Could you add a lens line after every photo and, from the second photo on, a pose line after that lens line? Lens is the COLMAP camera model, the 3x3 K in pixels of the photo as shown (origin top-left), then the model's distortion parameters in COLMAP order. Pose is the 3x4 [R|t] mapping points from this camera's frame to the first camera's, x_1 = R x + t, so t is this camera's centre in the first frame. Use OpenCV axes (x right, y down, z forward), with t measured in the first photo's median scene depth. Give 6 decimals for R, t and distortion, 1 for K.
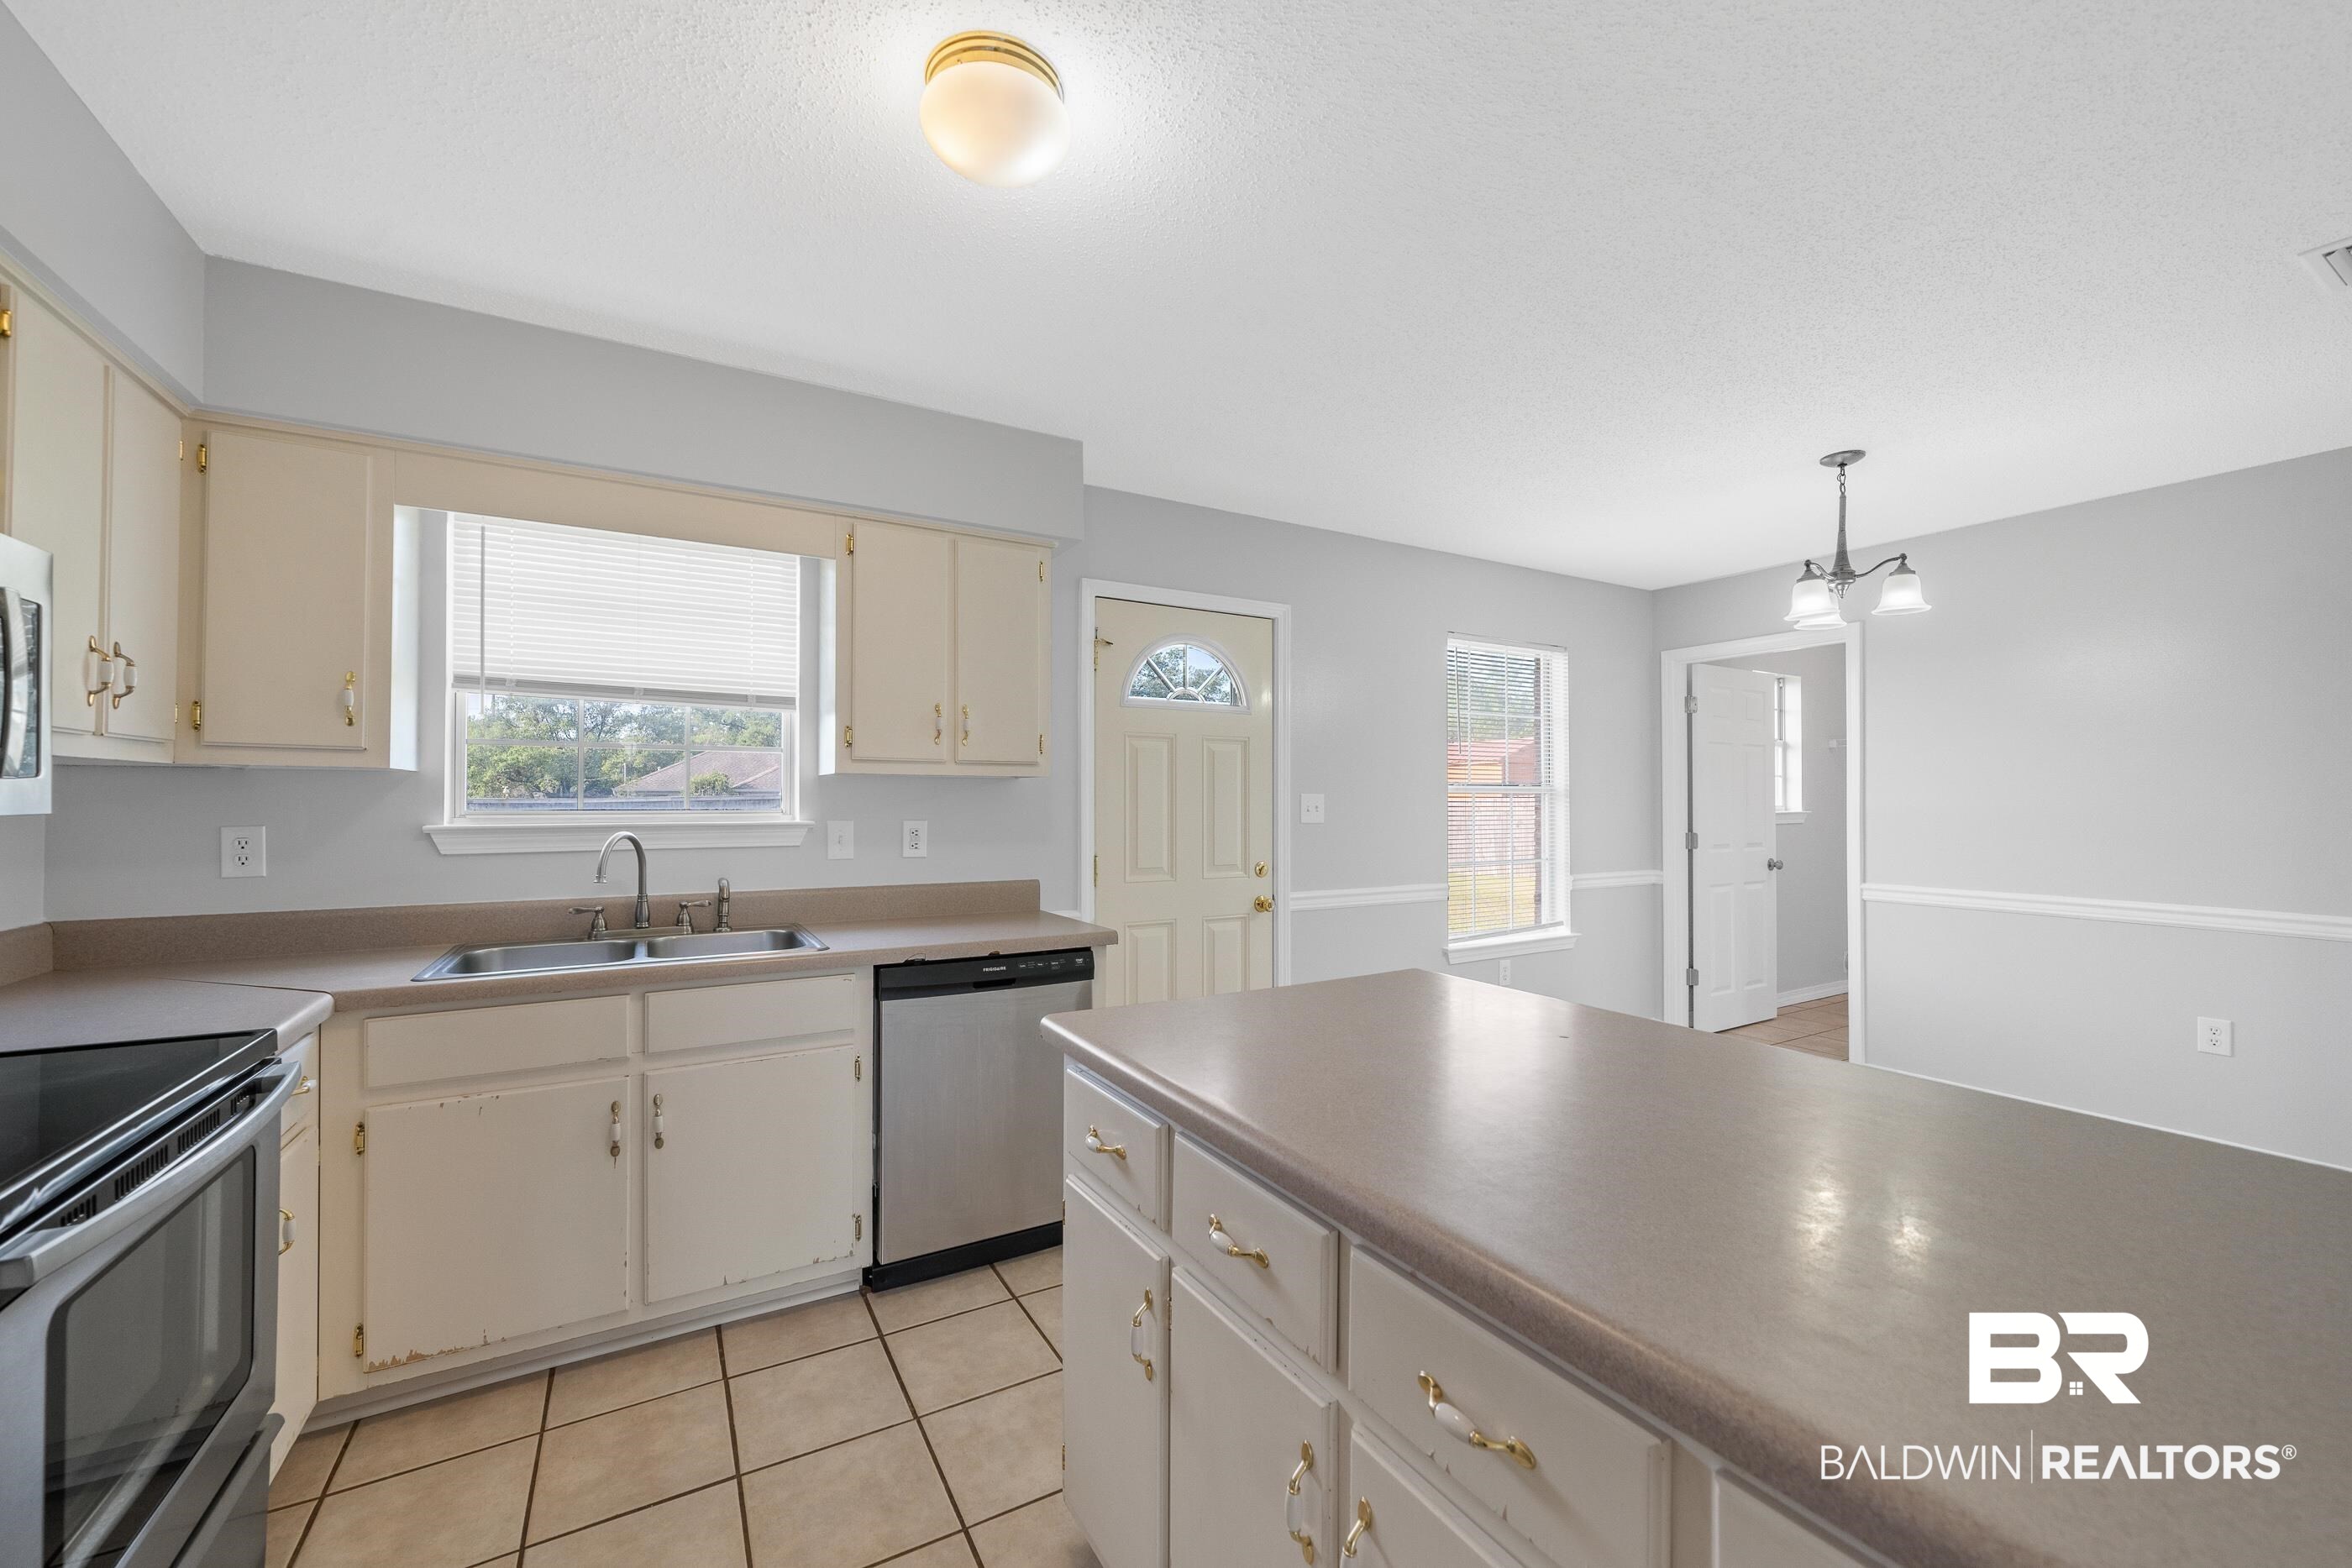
lens RADIAL K [[917.1, 0, 1178.7], [0, 917.1, 795.8], [0, 0, 1]] dist [-0.001259, -0.000328]
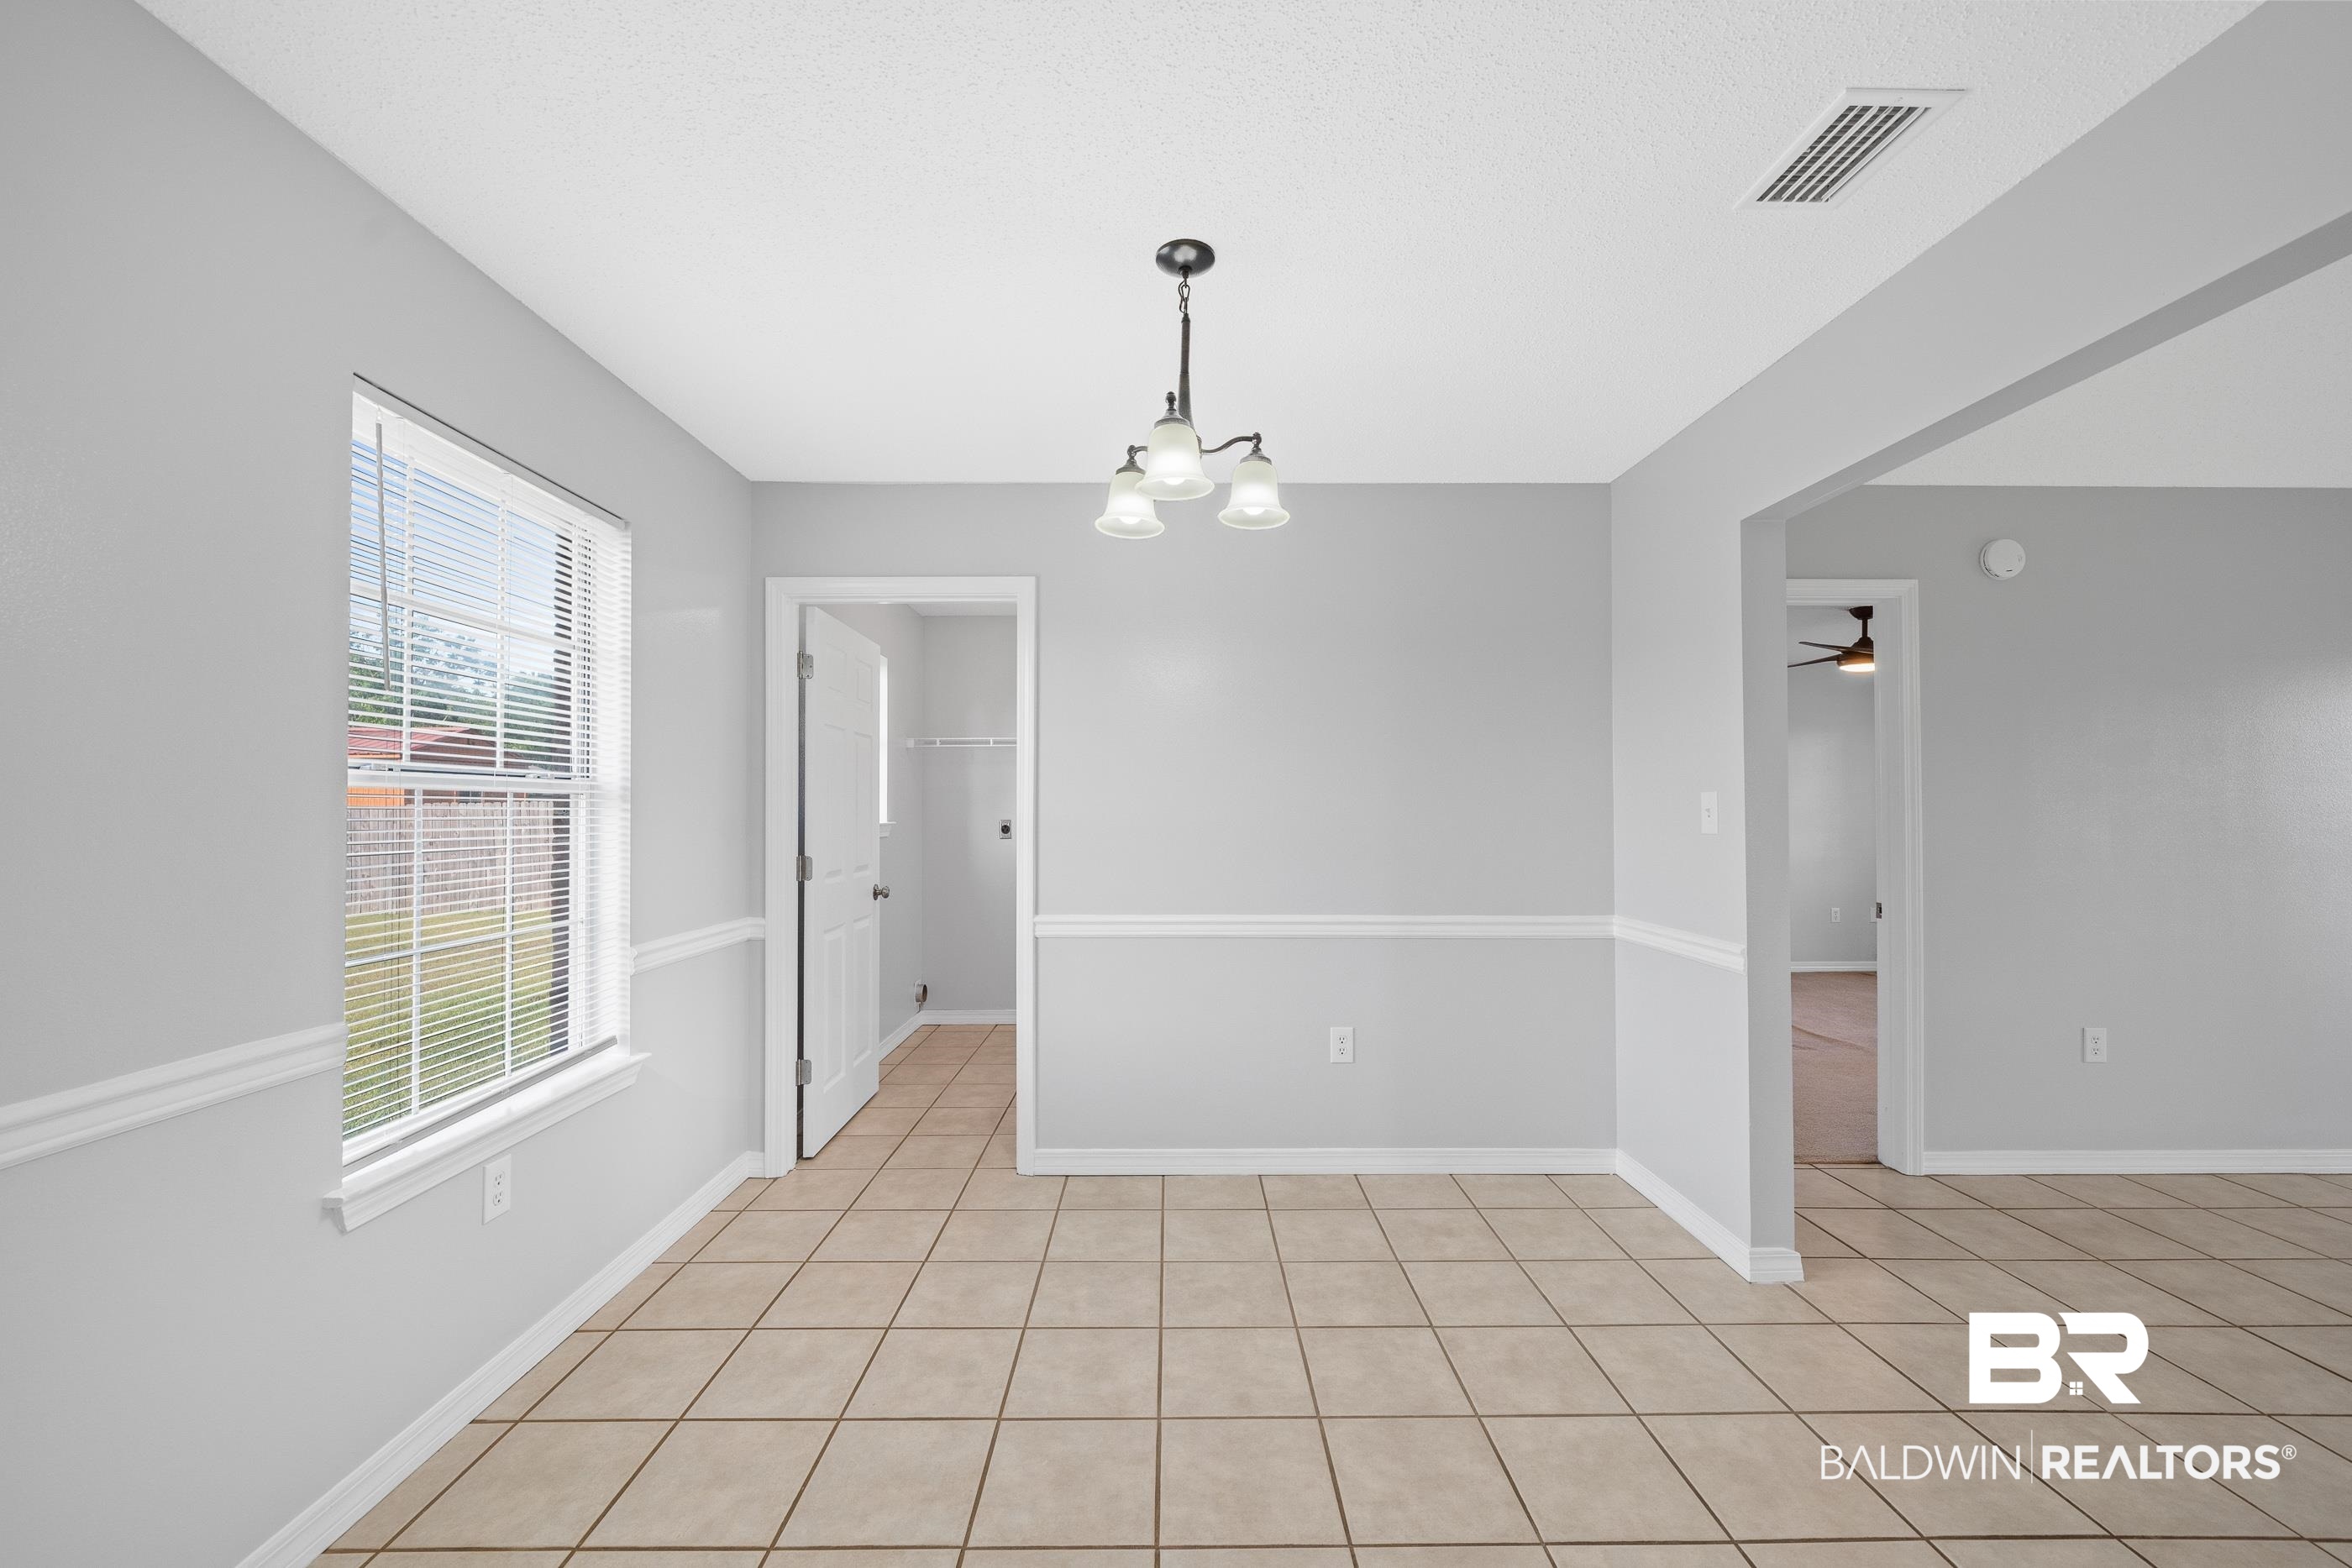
lens RADIAL K [[917.1, 0, 1175.2], [0, 917.1, 793.6], [0, 0, 1]] dist [-0.001259, -0.000328]
pose [[0.500076, 0.017562, 0.865803, 0.120764], [-0.004300, 0.999832, -0.017797, 0.005703], [-0.865971, 0.005177, 0.500068, 0.455121]]
